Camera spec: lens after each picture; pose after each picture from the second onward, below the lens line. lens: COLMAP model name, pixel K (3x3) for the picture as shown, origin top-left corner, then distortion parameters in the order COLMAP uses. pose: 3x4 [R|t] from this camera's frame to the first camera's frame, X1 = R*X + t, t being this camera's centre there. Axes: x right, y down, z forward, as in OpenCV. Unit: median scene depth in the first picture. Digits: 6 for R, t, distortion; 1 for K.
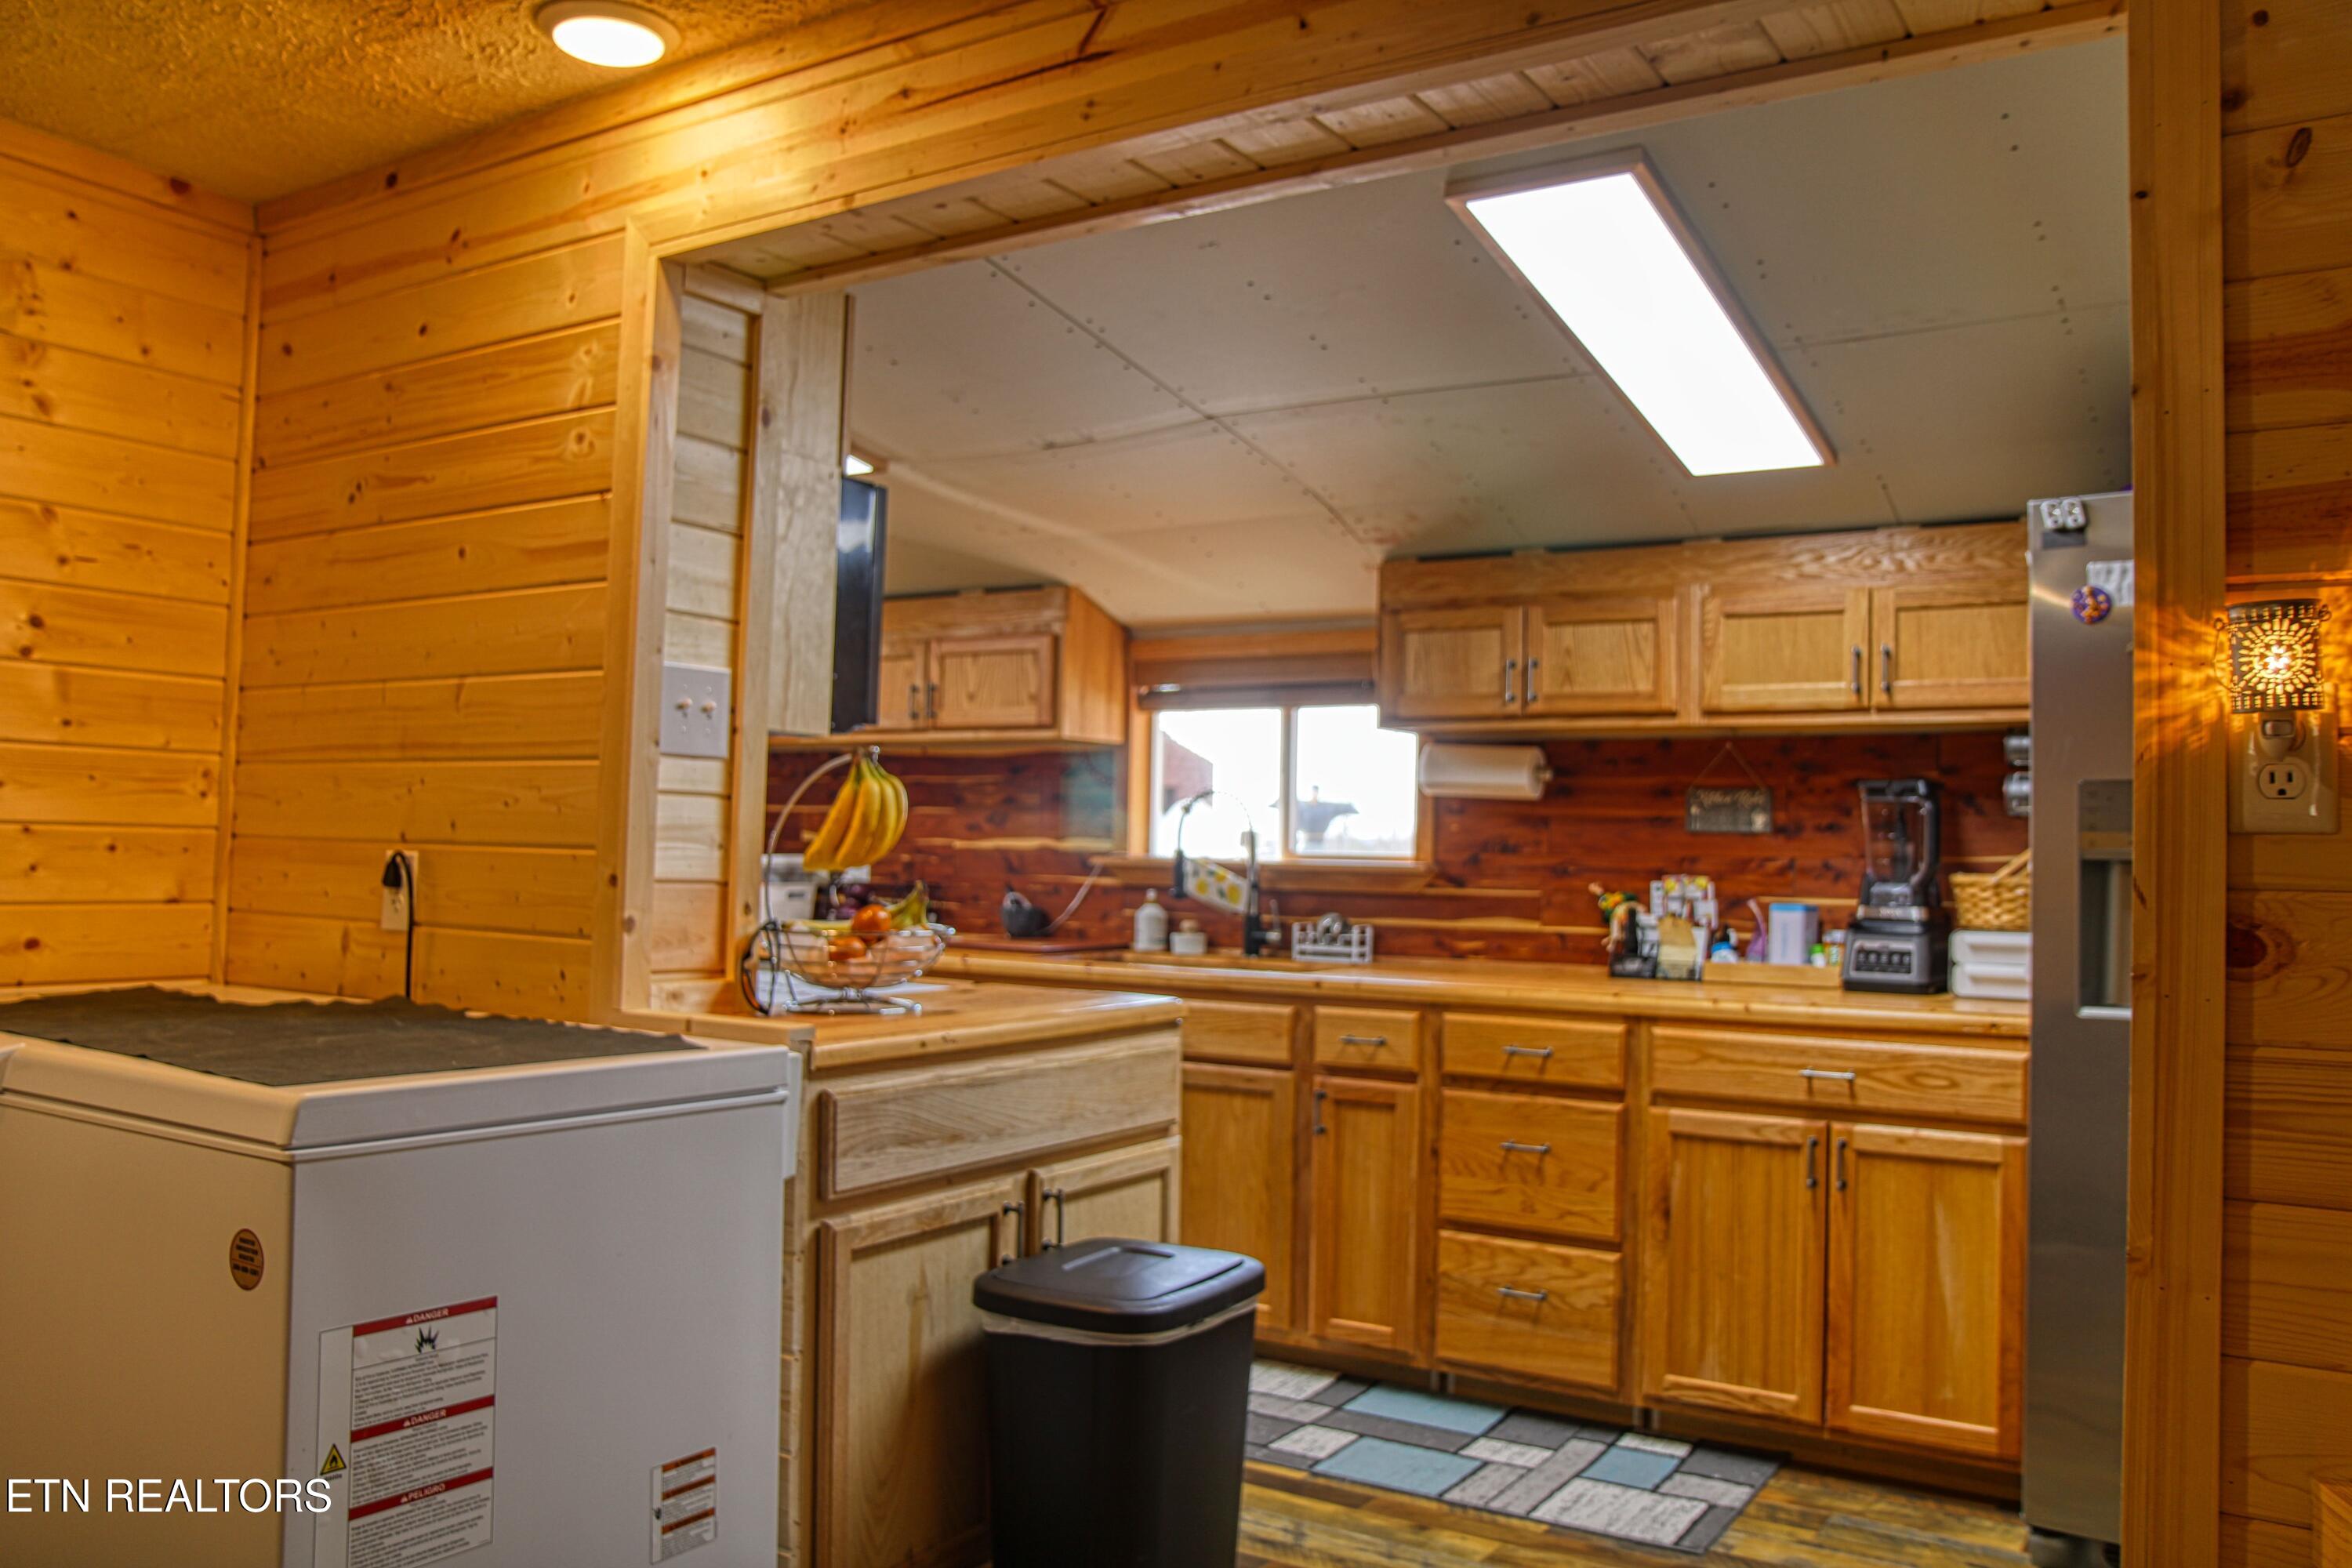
lens RADIAL K [[1830.6, 0, 1176.0], [0, 1830.6, 784.0], [0, 0, 1]] dist [-0.116629, 0.111522]
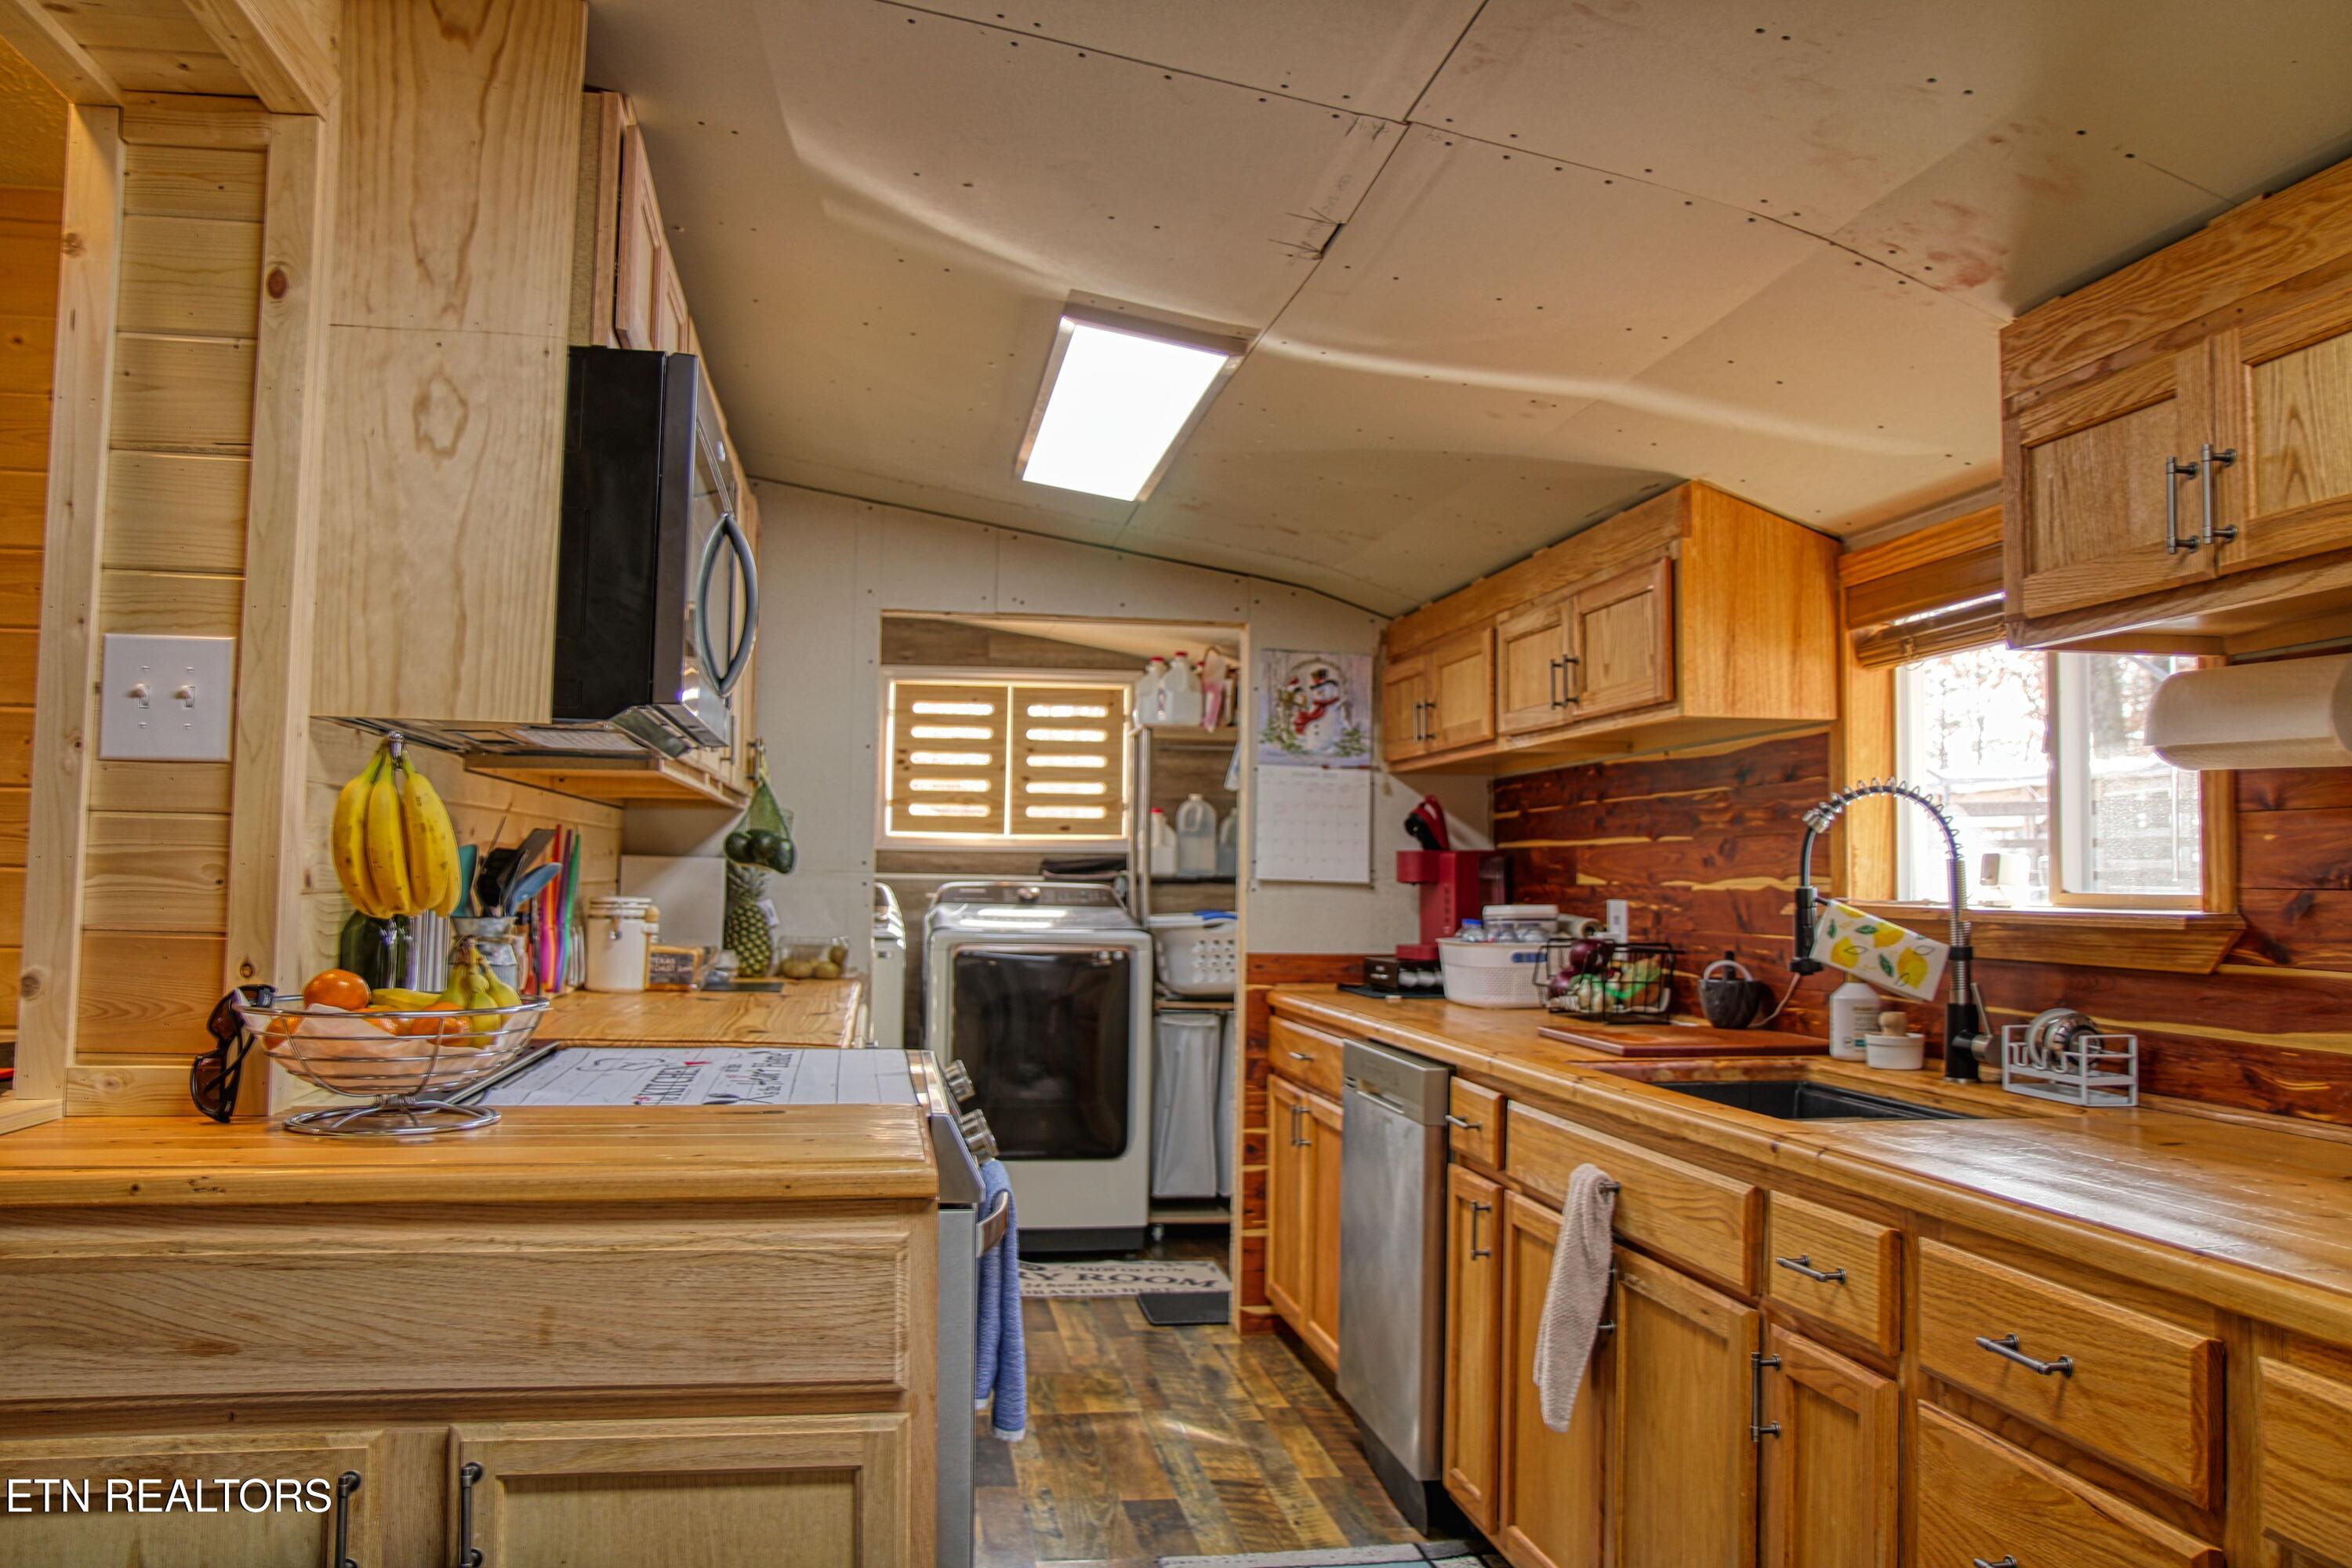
lens RADIAL K [[1830.6, 0, 1176.0], [0, 1830.6, 784.0], [0, 0, 1]] dist [-0.116629, 0.111522]
pose [[0.661330, -0.051658, -0.748314, 0.344152], [0.029105, 0.998642, -0.043217, 0.023799], [0.749530, 0.006801, 0.661935, 0.520464]]
